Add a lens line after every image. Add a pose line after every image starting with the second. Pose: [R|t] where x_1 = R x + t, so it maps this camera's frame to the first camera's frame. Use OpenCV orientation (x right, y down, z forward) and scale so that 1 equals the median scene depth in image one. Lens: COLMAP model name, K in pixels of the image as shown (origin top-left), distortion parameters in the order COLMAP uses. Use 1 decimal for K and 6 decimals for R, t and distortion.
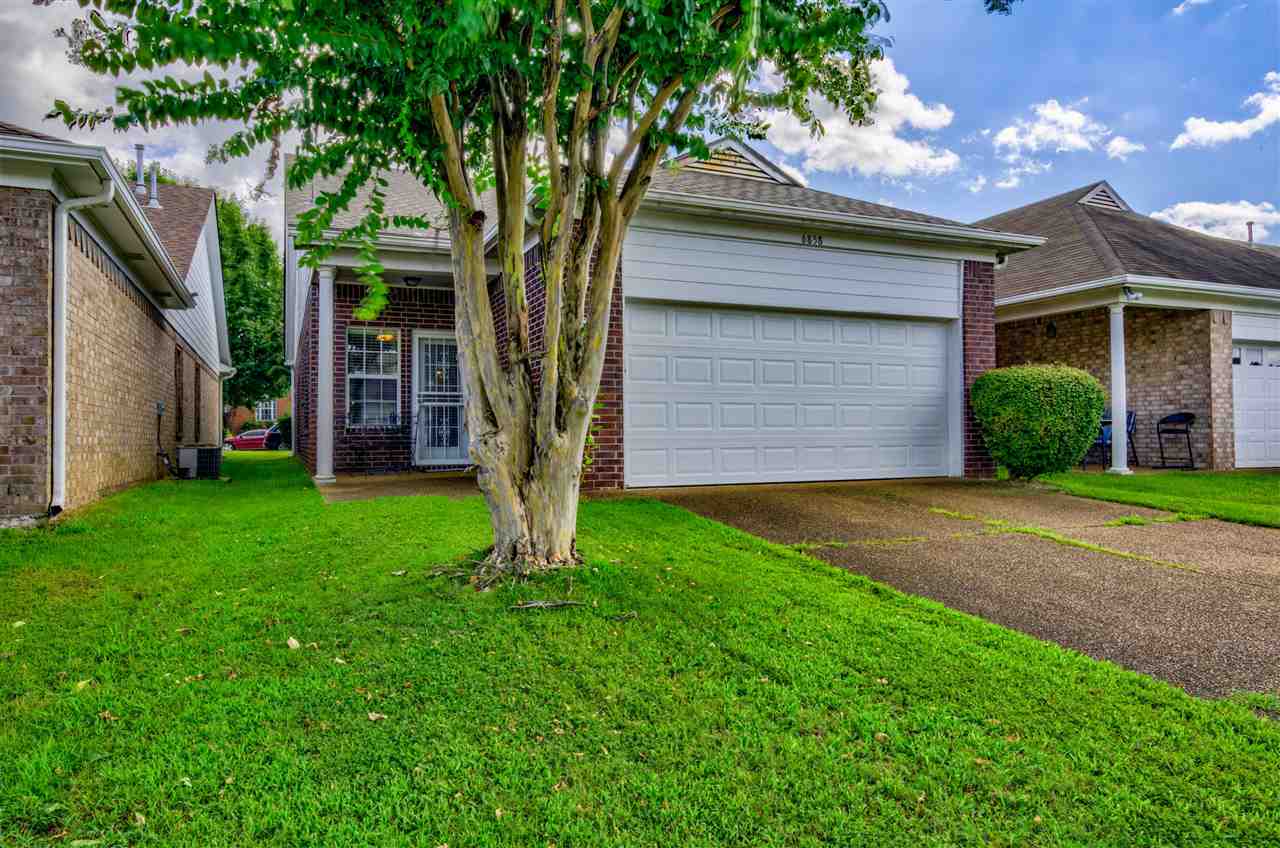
lens RADIAL K [[810.7, 0, 639.3], [0, 810.7, 422.9], [0, 0, 1]] dist [-0.000039, -0.000805]
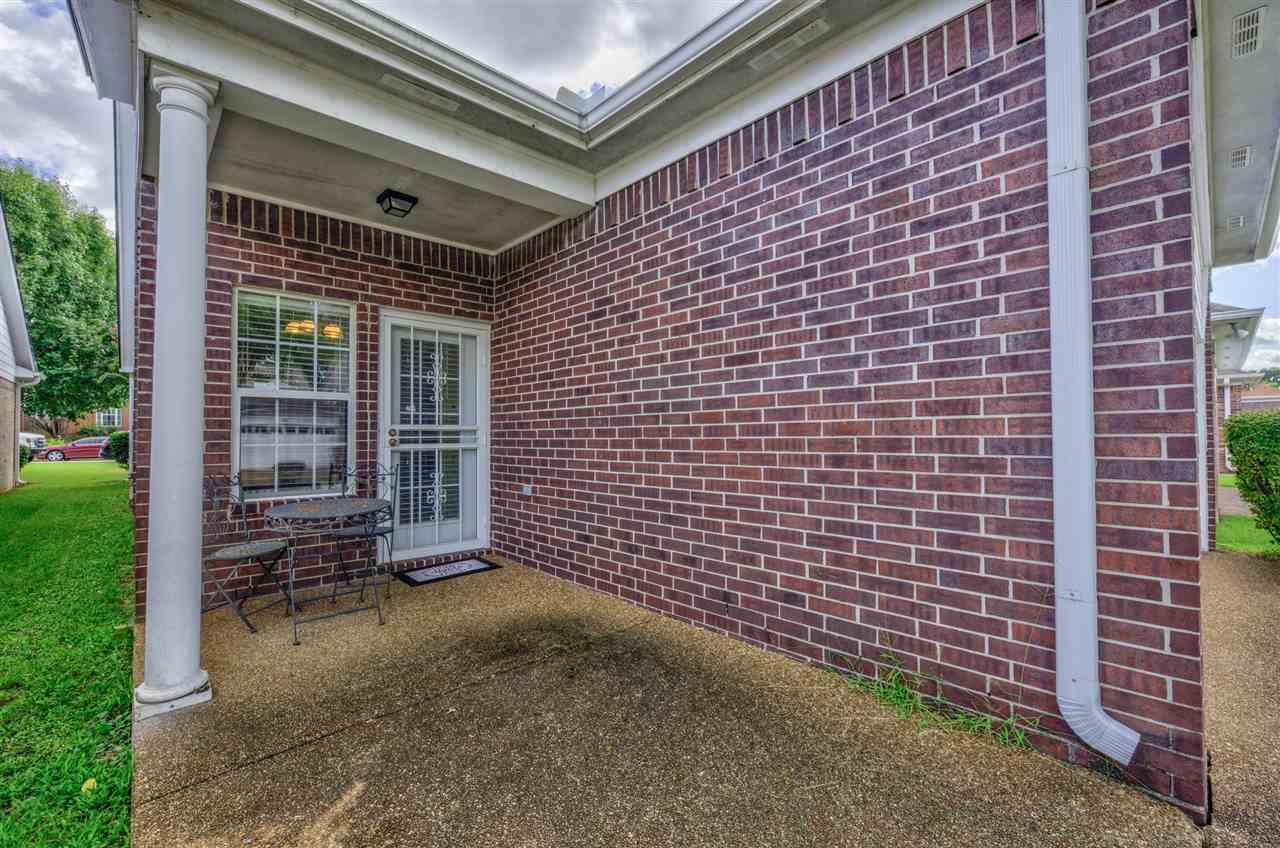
lens RADIAL K [[542.3, 0, 637.5], [0, 542.3, 430.4], [0, 0, 1]] dist [-0.000417, 0.000272]
pose [[0.944603, 0.008778, 0.328097, -0.216240], [-0.010386, 0.999941, 0.003149, -0.034741], [-0.328050, -0.006382, 0.944639, 0.557351]]
